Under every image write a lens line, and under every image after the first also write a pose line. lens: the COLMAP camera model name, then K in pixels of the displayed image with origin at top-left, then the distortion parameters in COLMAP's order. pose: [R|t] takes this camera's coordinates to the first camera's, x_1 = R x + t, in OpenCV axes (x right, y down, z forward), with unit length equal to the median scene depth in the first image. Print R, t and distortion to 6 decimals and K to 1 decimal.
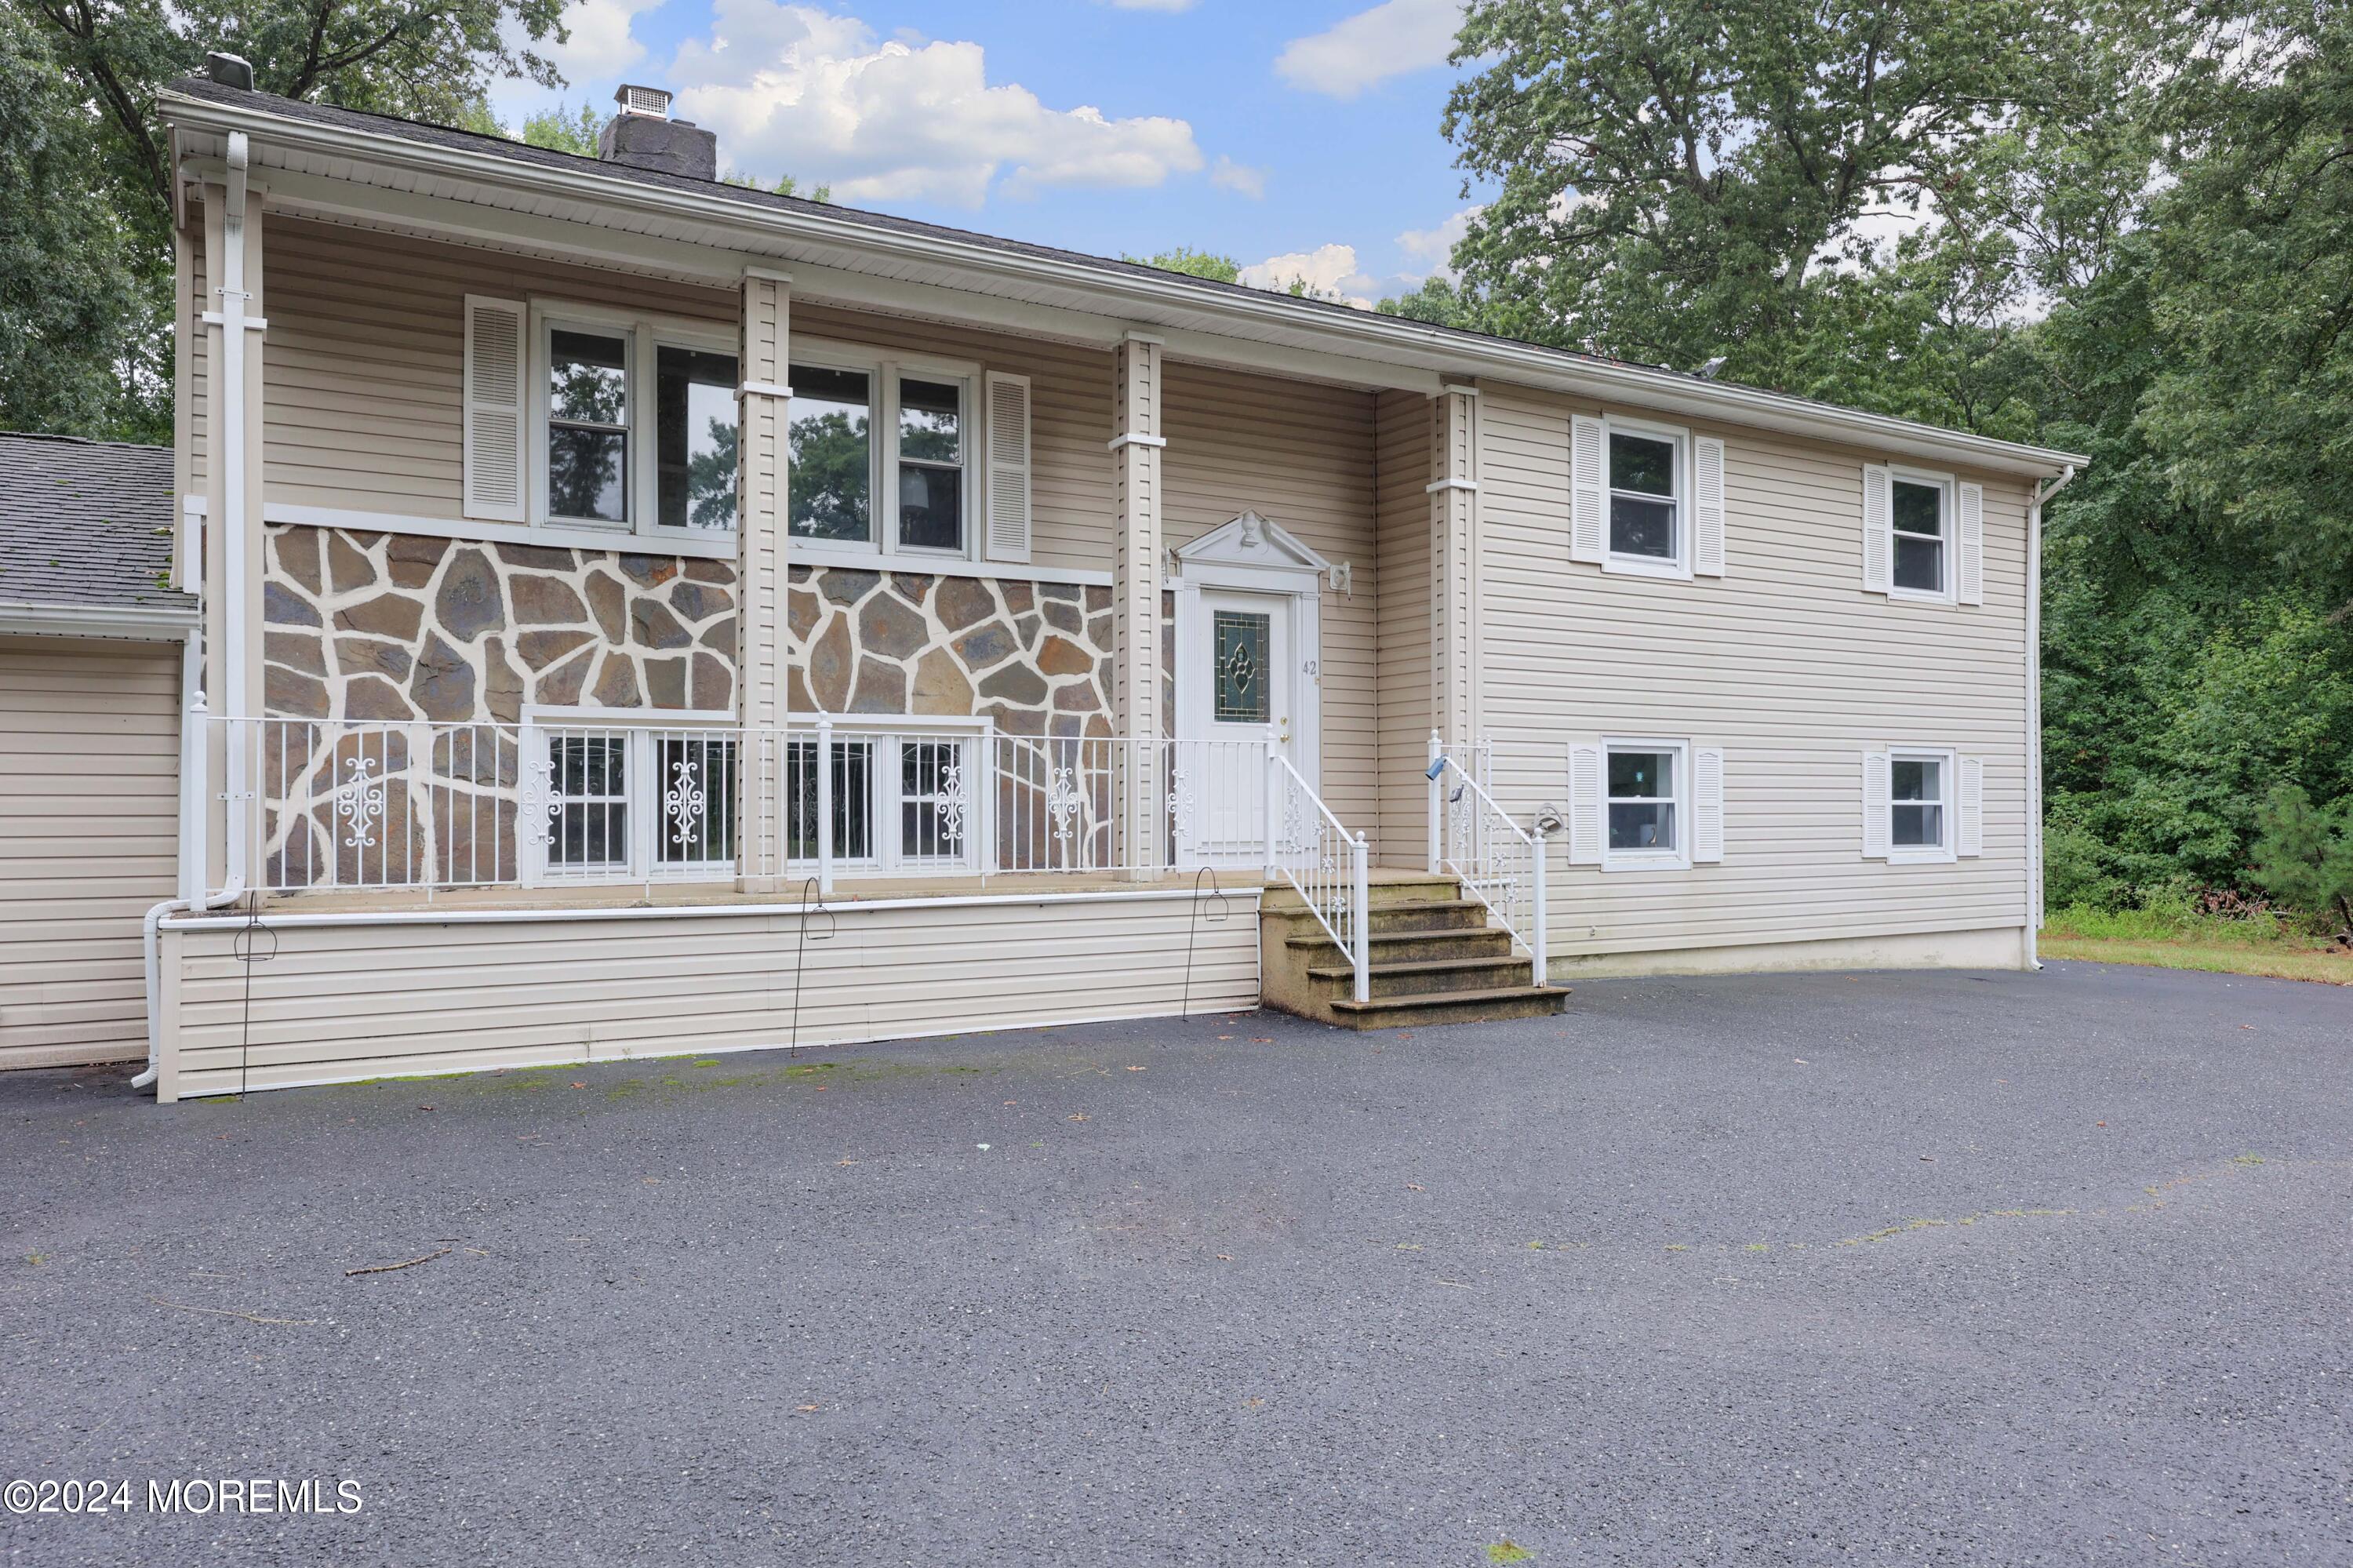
lens RADIAL K [[1556.2, 0, 1091.8], [0, 1556.2, 783.0], [0, 0, 1]] dist [0.001667, -0.001322]
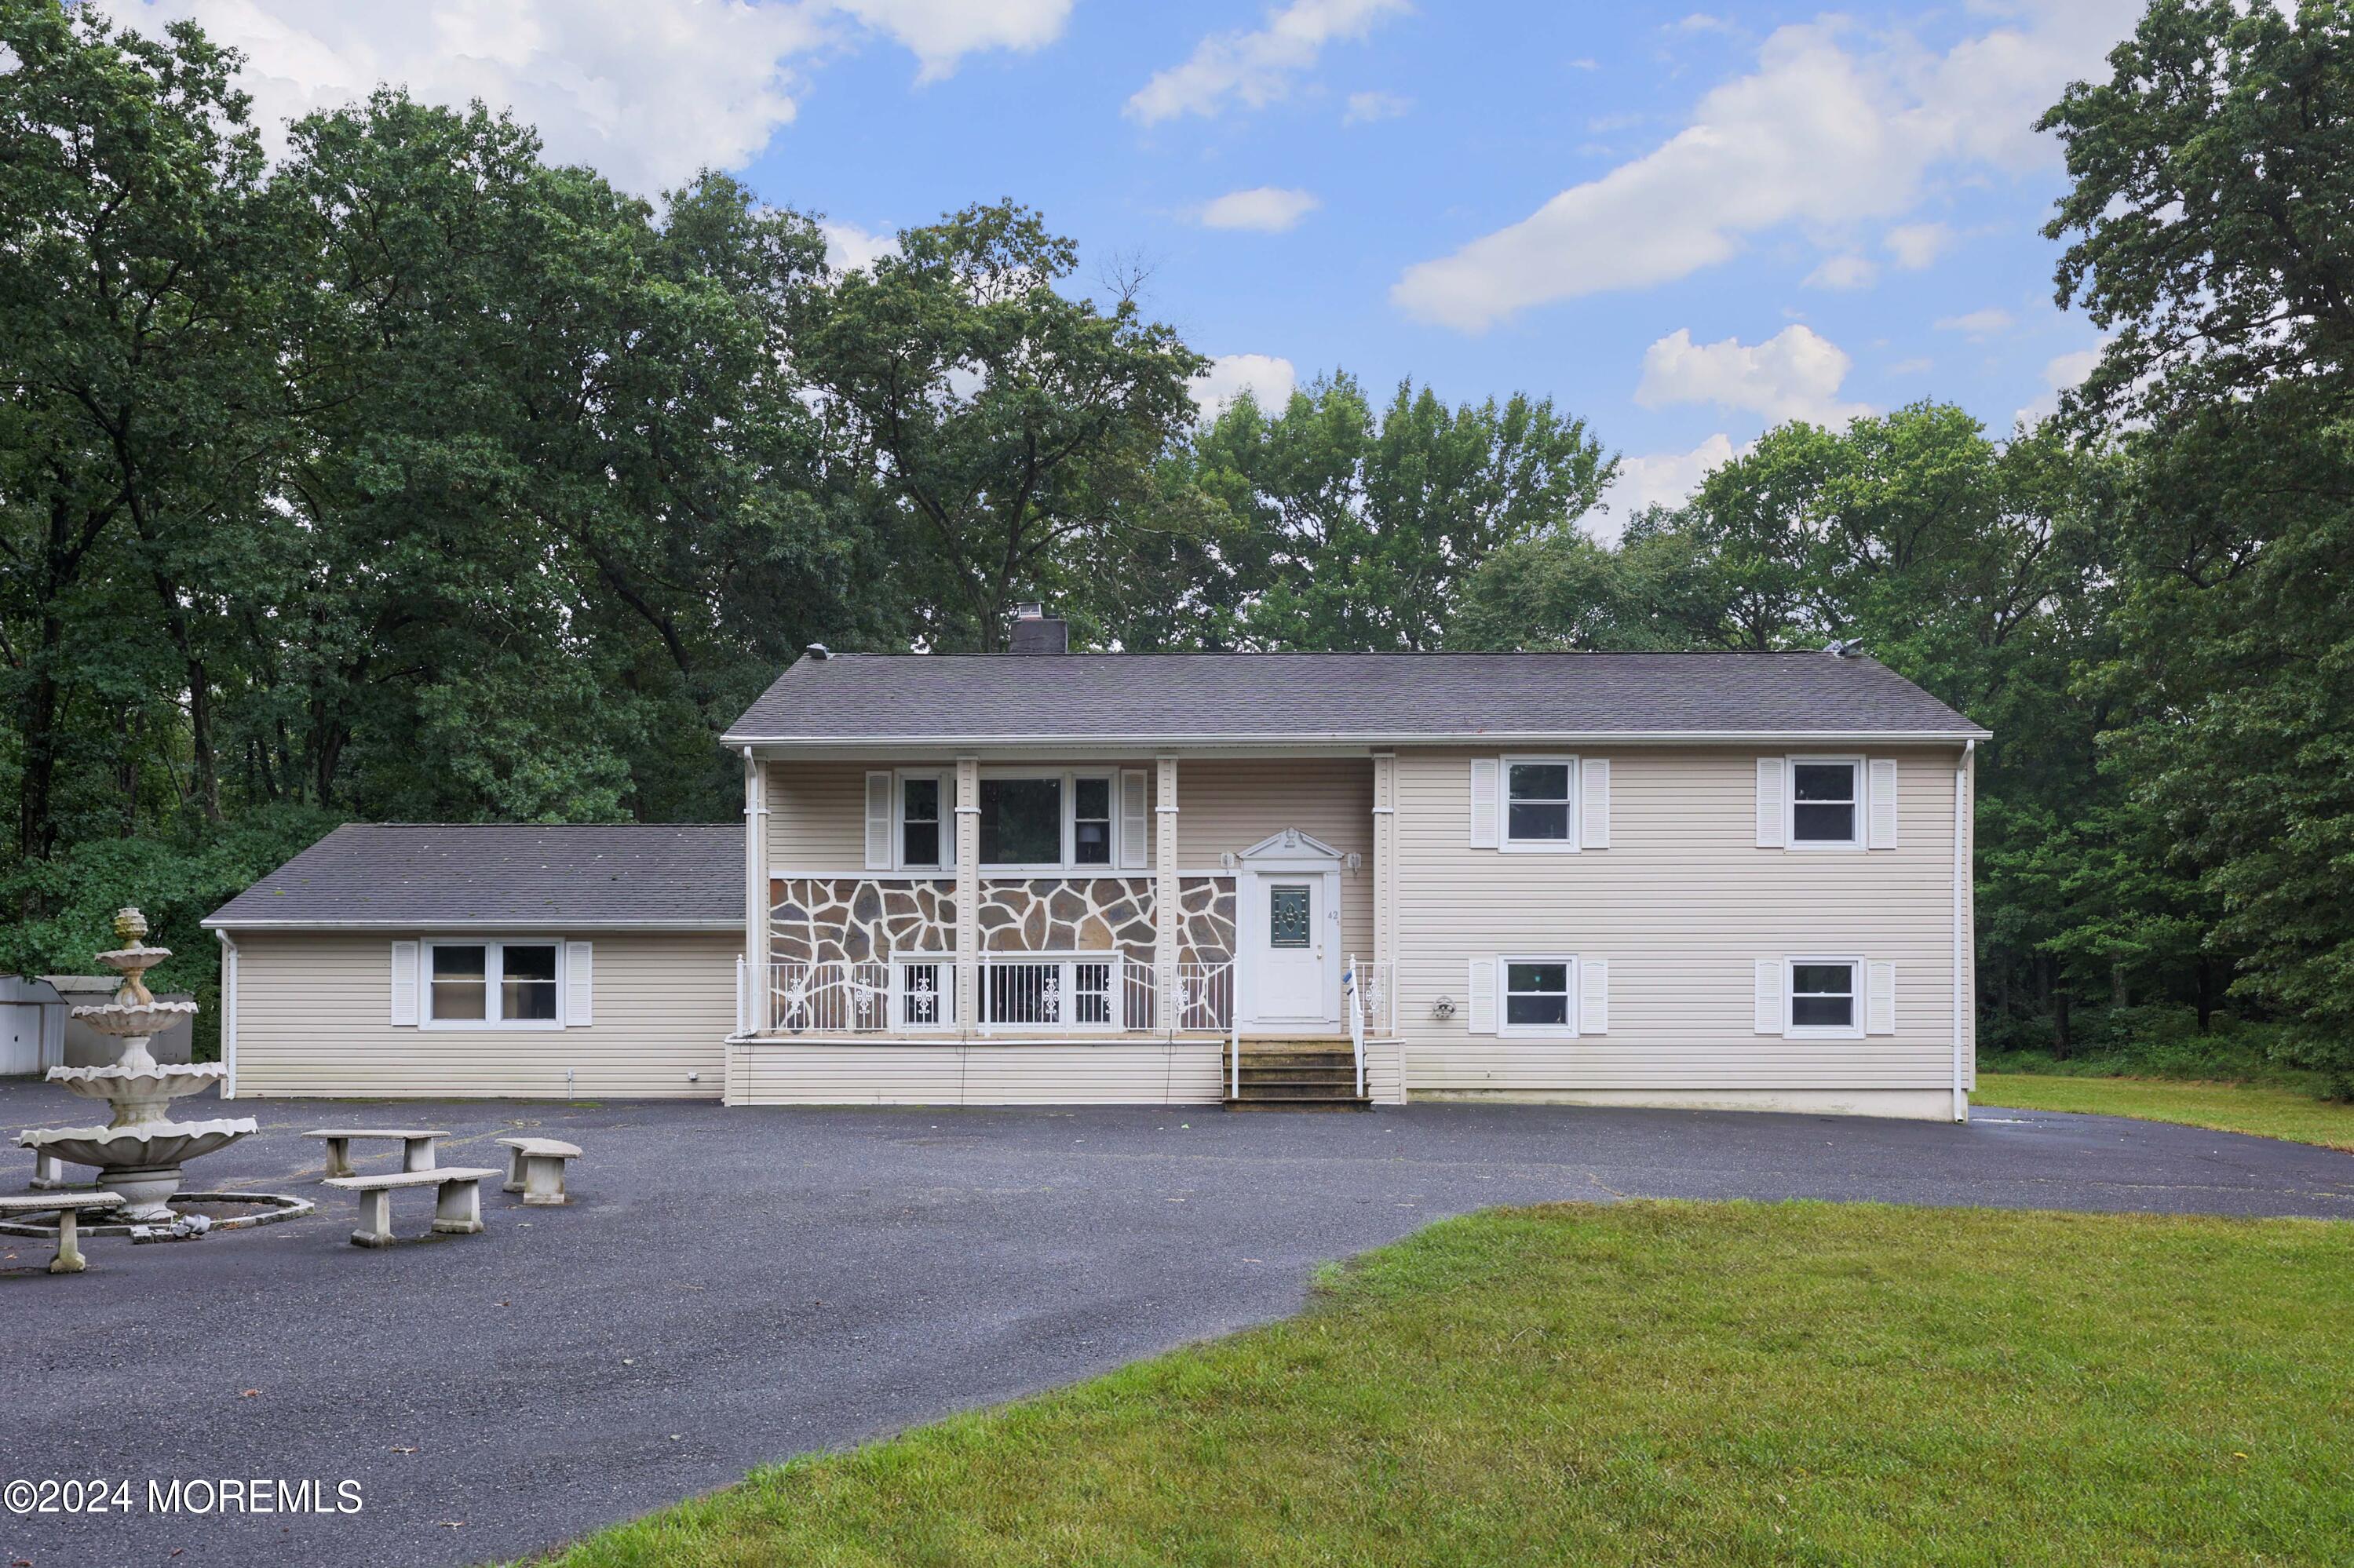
lens RADIAL K [[1874.6, 0, 1209.0], [0, 1874.6, 881.4], [0, 0, 1]] dist [-0.001802, 0.004138]
pose [[0.872236, -0.027406, -0.488317, 1.174984], [0.007337, 0.999050, -0.042964, -0.027769], [0.489030, 0.033892, 0.871608, -0.977359]]
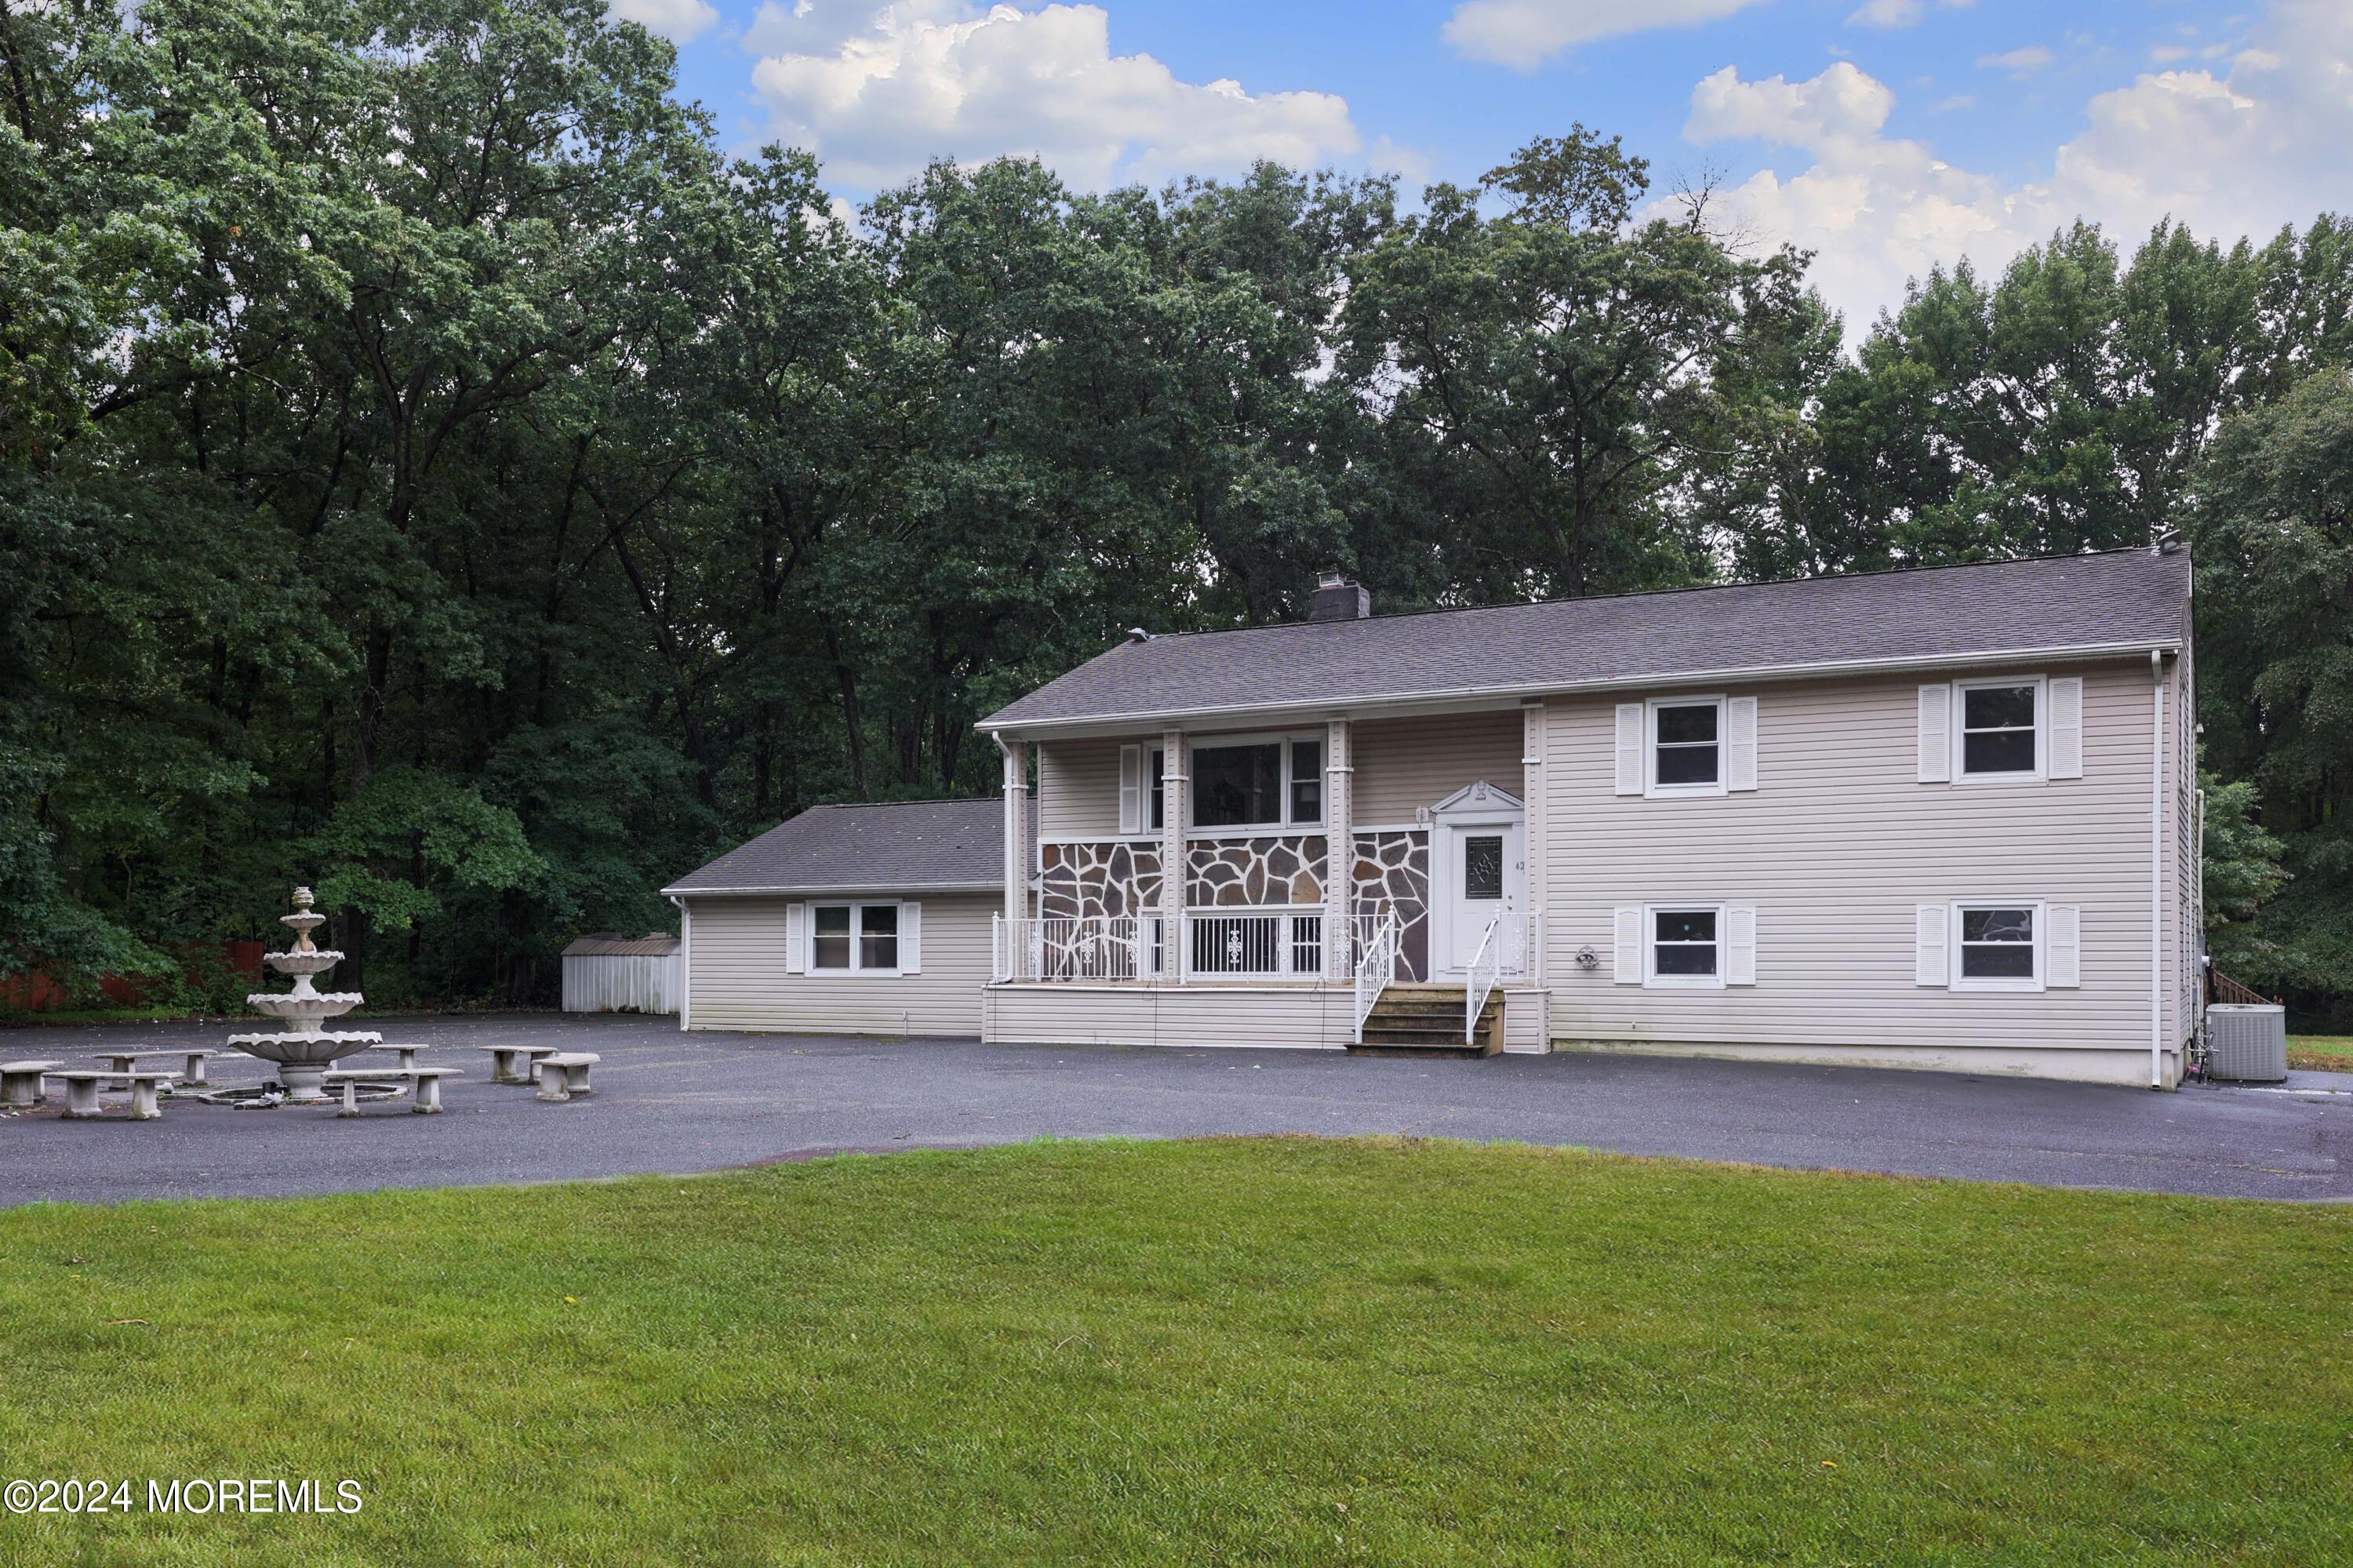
lens RADIAL K [[2045.8, 0, 1245.7], [0, 2045.8, 825.5], [0, 0, 1]] dist [-0.007748, -0.005149]
pose [[0.543684, -0.050386, -0.837776, 2.137048], [0.016607, 0.998647, -0.049284, -0.014833], [0.839125, 0.012882, 0.543785, -0.543999]]
